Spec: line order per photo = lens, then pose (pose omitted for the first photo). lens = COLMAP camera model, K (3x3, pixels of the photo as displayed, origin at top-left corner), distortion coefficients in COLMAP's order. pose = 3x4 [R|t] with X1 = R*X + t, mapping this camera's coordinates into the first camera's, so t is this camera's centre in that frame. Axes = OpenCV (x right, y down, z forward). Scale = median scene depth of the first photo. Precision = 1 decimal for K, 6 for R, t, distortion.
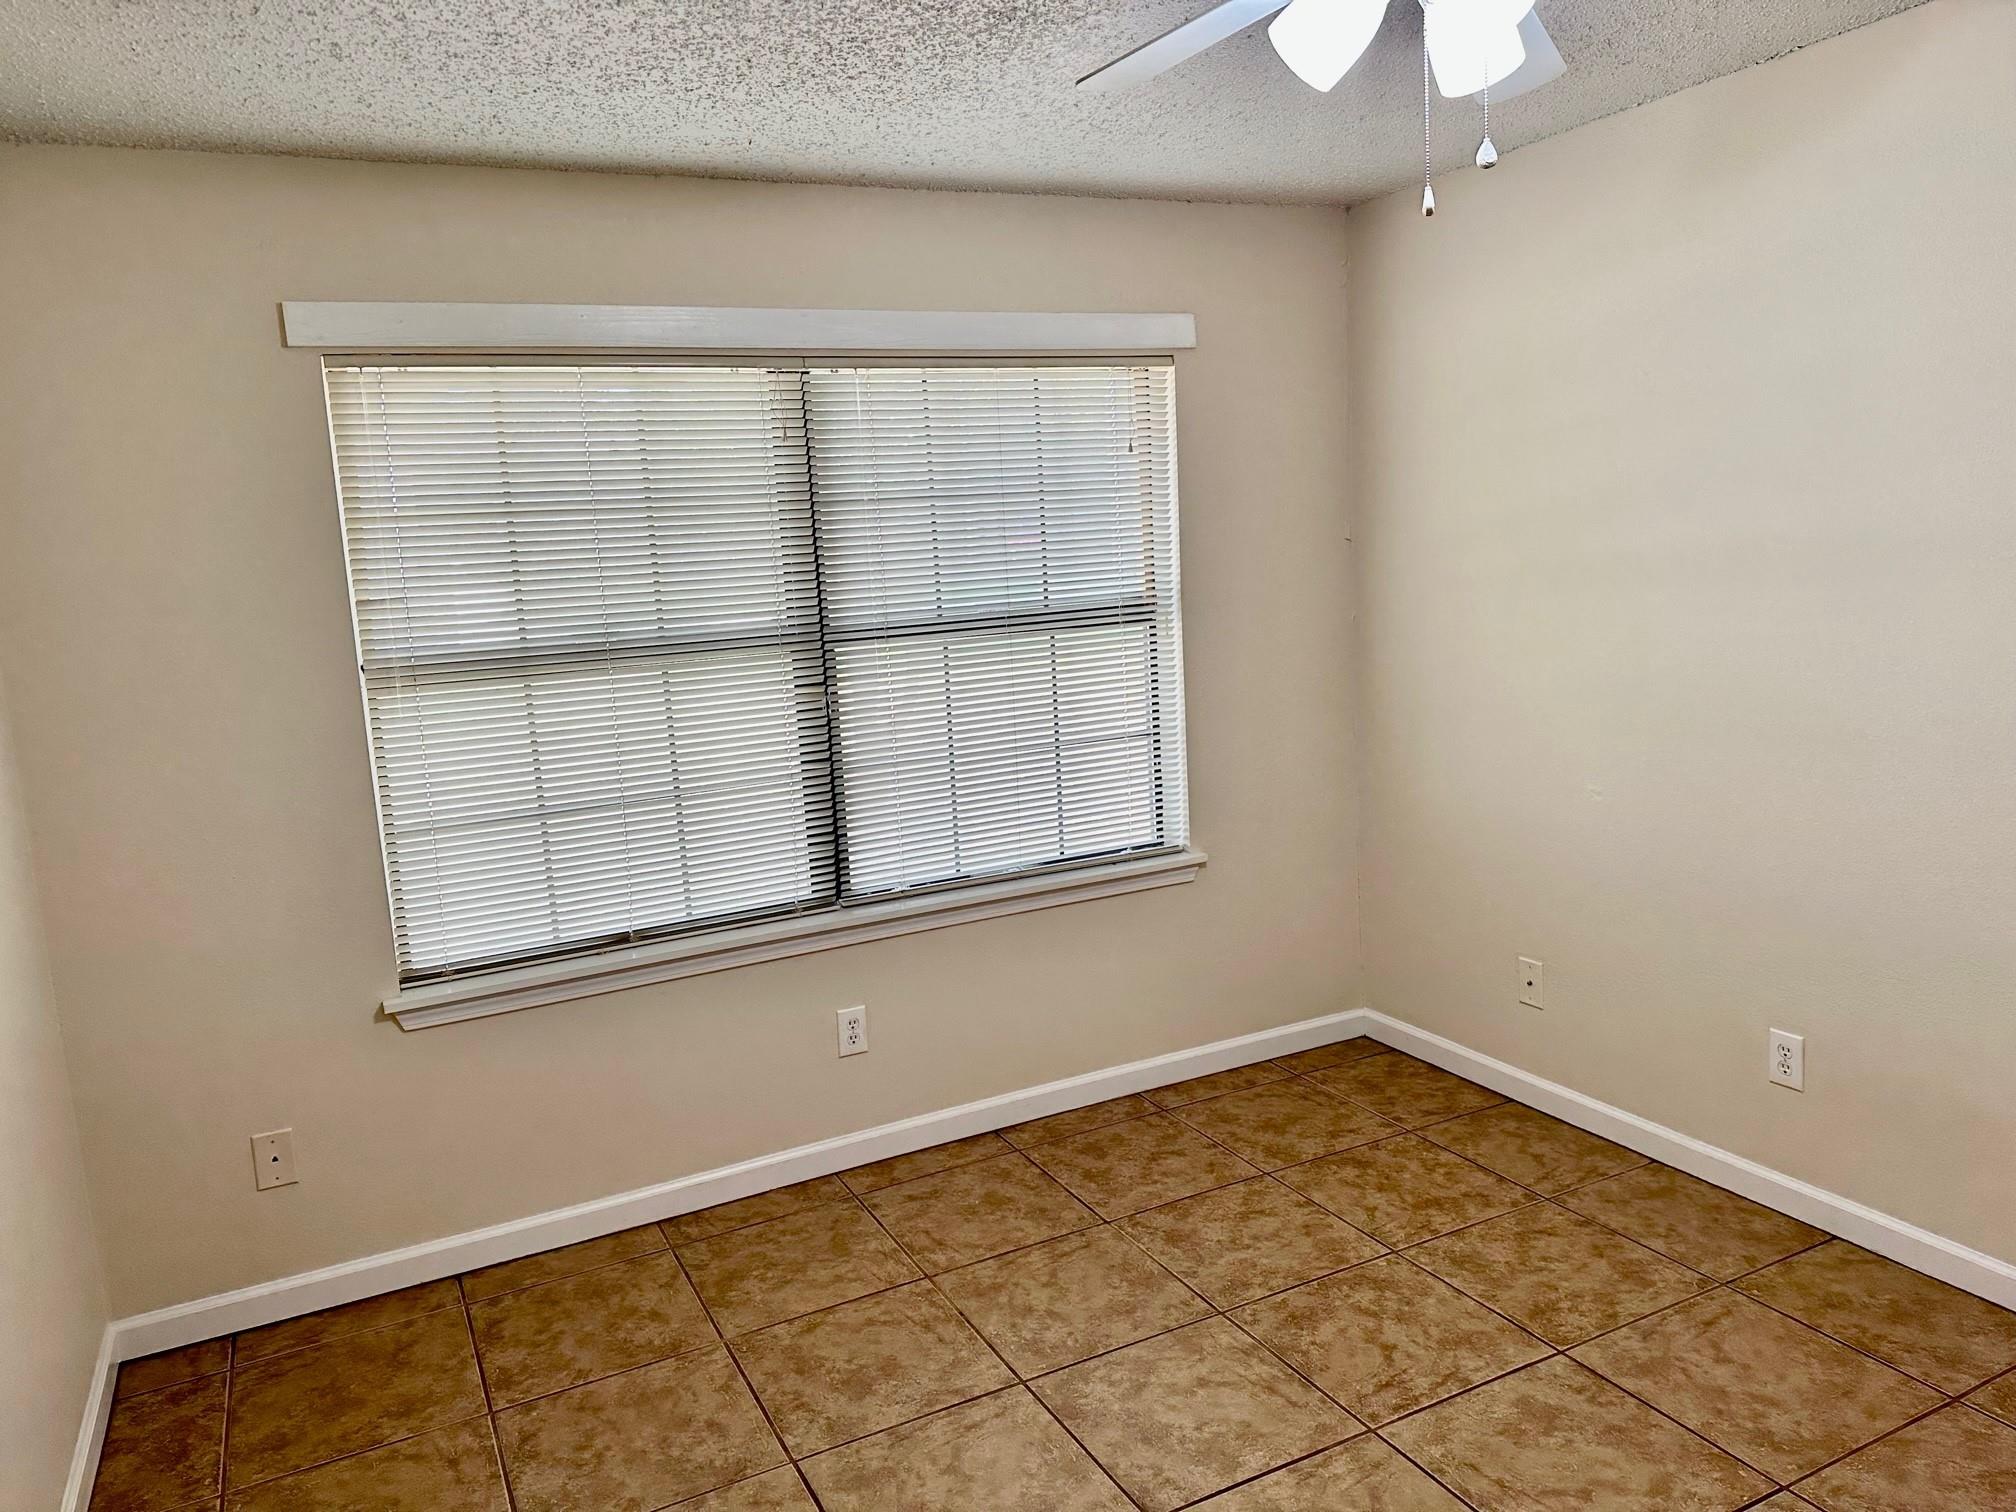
lens RADIAL K [[1419.9, 0, 1001.9], [0, 1419.9, 740.6], [0, 0, 1]] dist [0.043643, -0.051815]
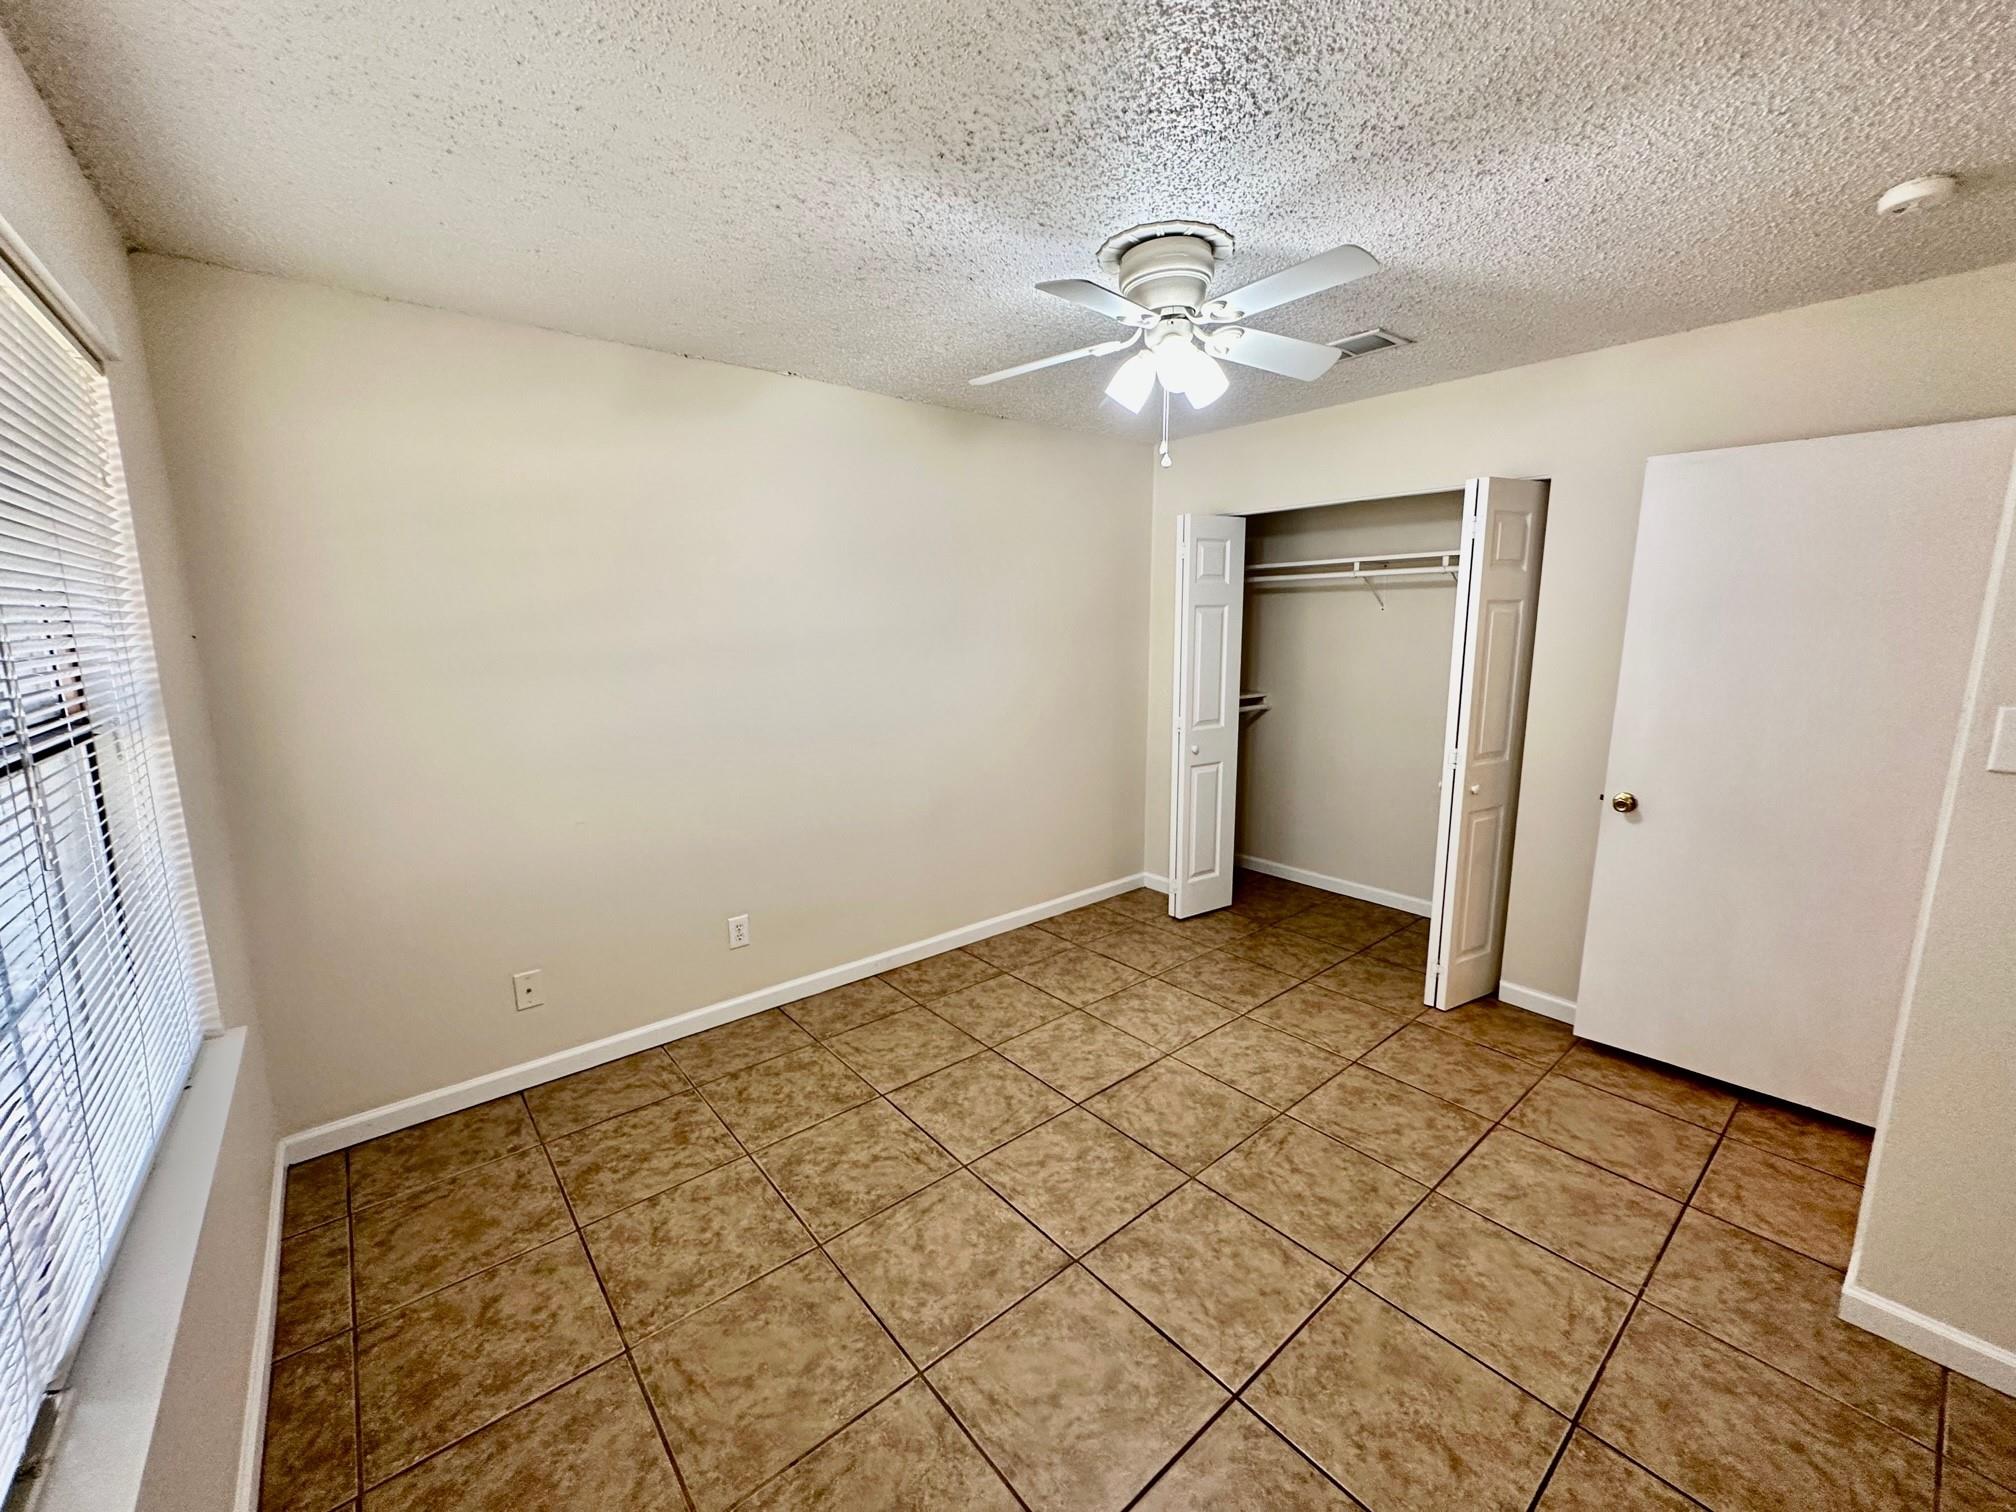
lens RADIAL K [[807.4, 0, 1011.8], [0, 807.4, 741.7], [0, 0, 1]] dist [0.002046, -0.001115]
pose [[-0.239175, -0.084098, 0.967328, -0.537246], [0.154743, 0.980208, 0.123478, -0.089501], [-0.958567, 0.179220, -0.221428, 0.938417]]
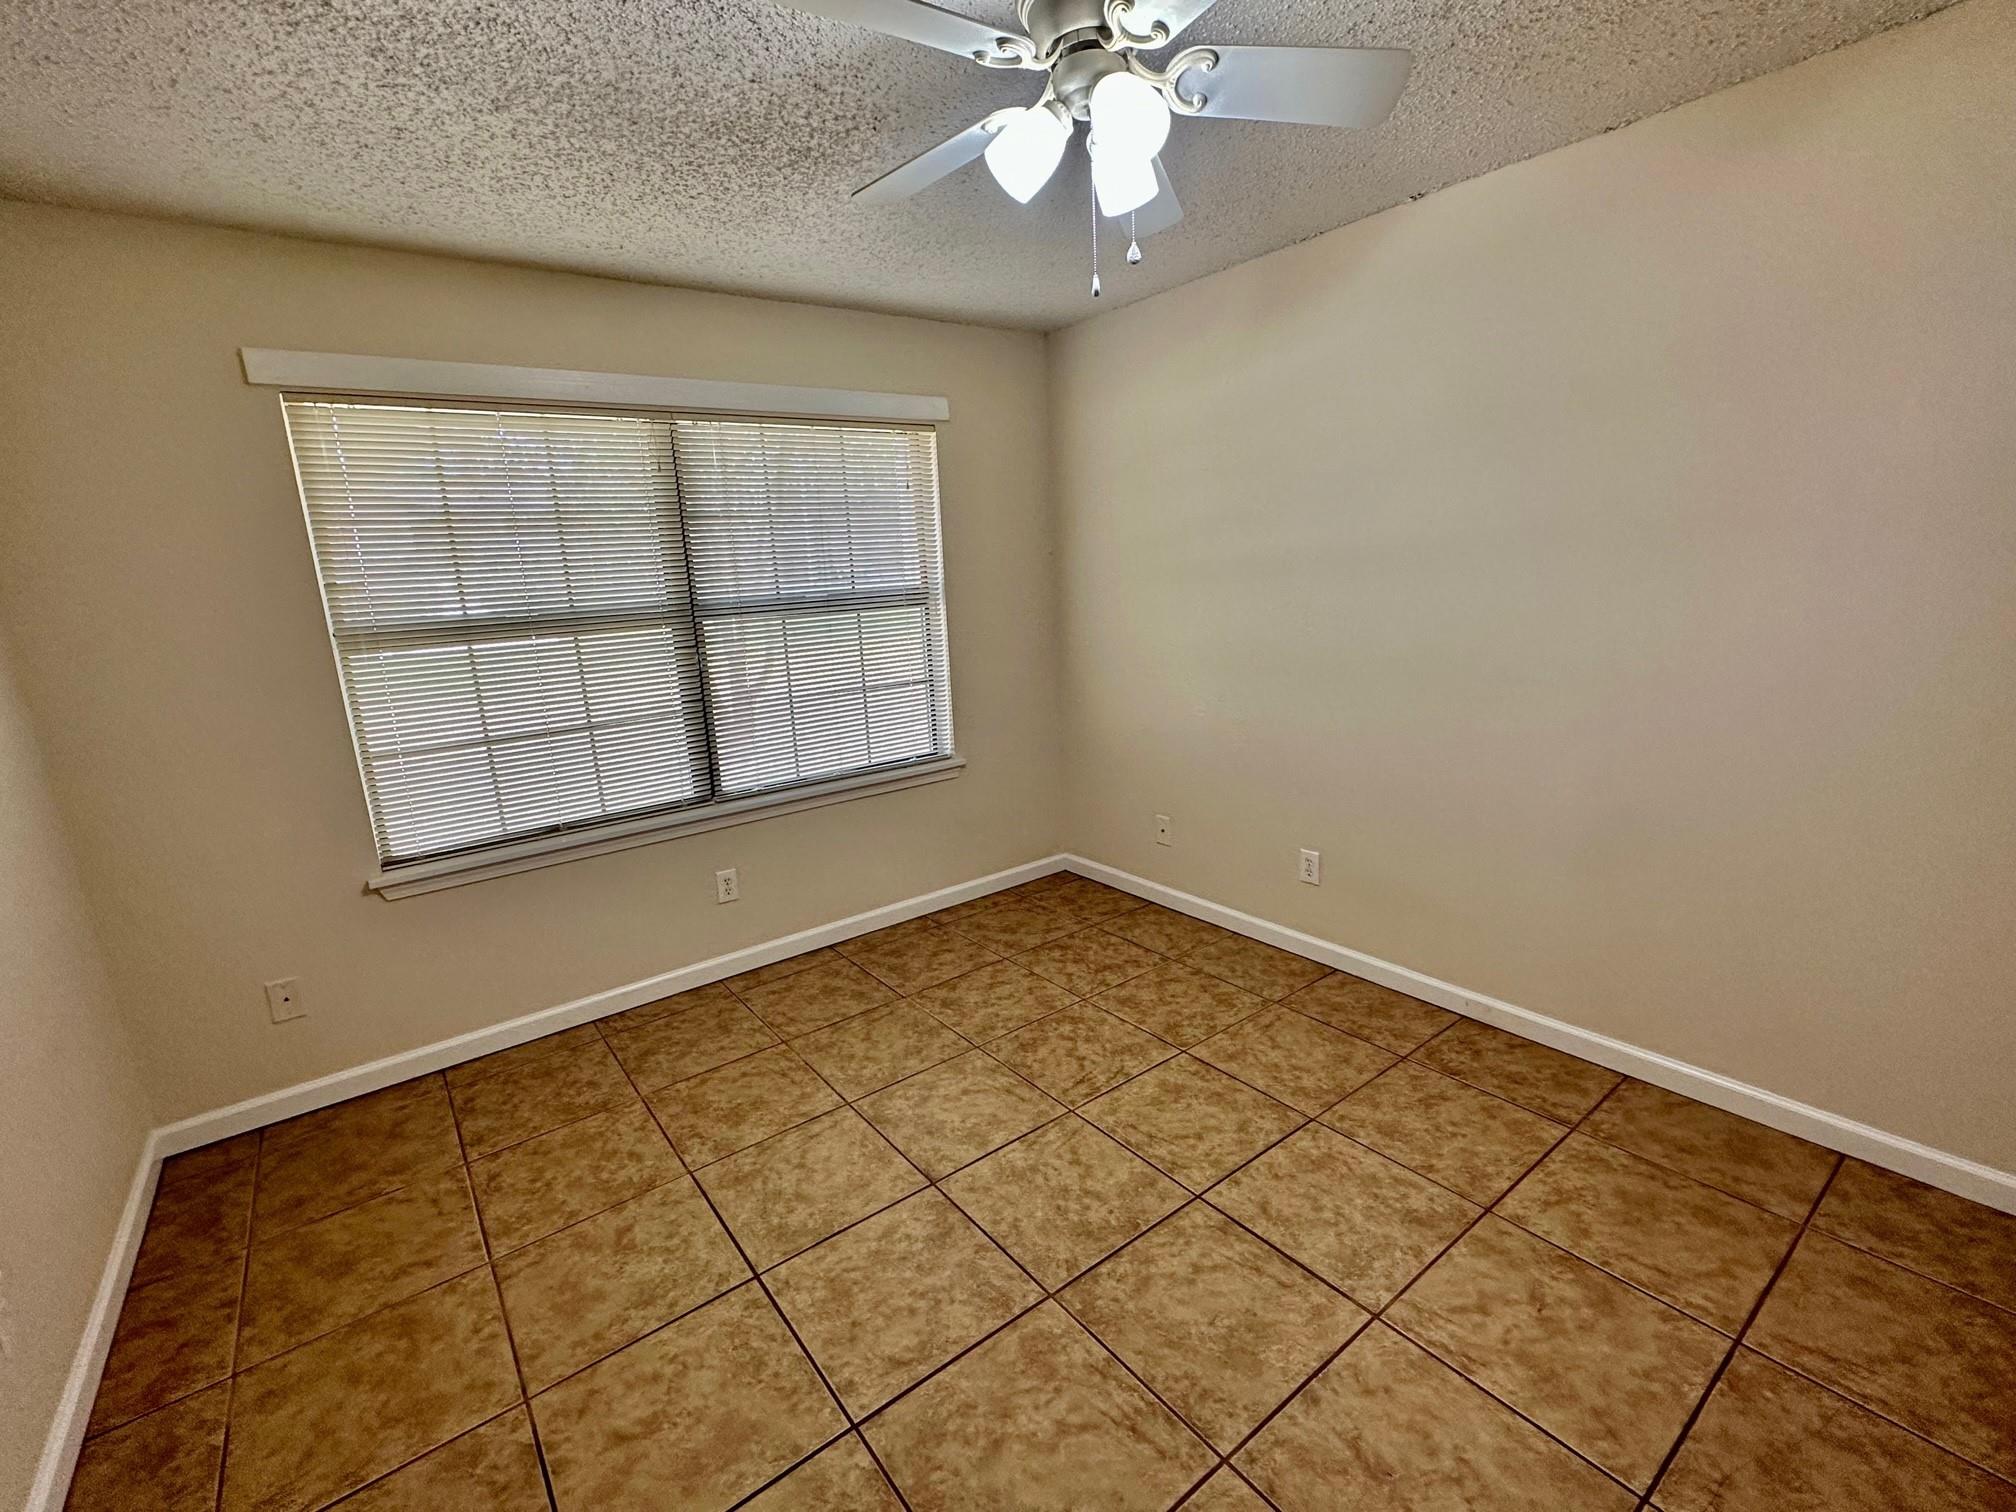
lens RADIAL K [[910.0, 0, 1007.8], [0, 910.0, 751.7], [0, 0, 1]] dist [0.004347, -0.000835]
pose [[0.982202, -0.030139, 0.185393, 0.012411], [0.018855, 0.997877, 0.062331, 0.018478], [-0.186879, -0.057726, 0.980686, 0.041527]]
